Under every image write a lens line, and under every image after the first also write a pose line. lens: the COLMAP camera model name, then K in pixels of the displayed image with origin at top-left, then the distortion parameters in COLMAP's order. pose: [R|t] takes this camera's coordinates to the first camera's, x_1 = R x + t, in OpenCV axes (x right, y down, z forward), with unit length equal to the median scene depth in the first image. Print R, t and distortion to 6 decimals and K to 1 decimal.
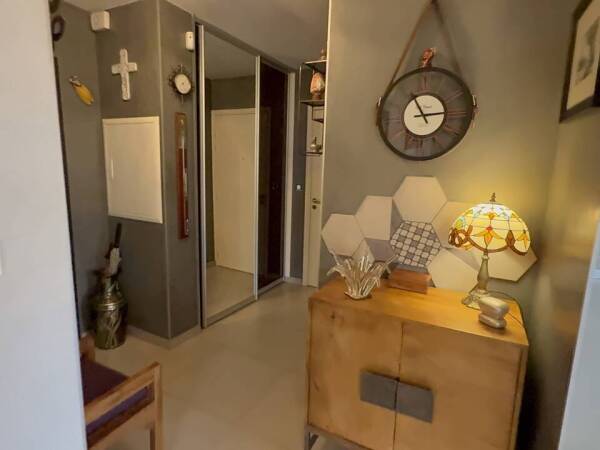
lens RADIAL K [[347.7, 0, 300.0], [0, 347.7, 225.0], [0, 0, 1]] dist [-0.029603, 0.035328]
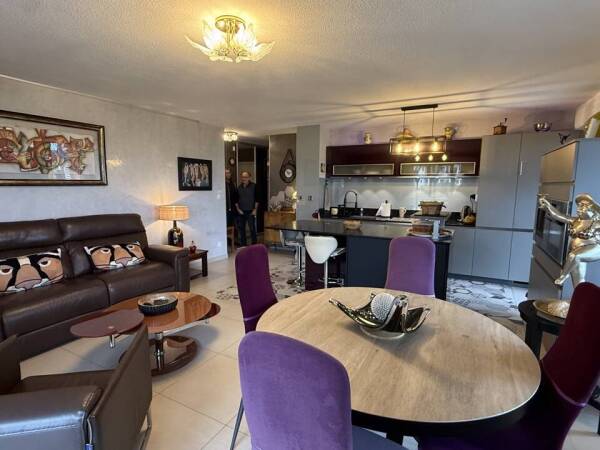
lens RADIAL K [[316.9, 0, 297.6], [0, 316.9, 225.6], [0, 0, 1]] dist [-0.000460, -0.000848]
pose [[0.999599, -0.022541, -0.017127, 0.523617], [0.021767, 0.998789, -0.044120, 0.565429], [0.018100, 0.043729, 0.998879, -3.149416]]
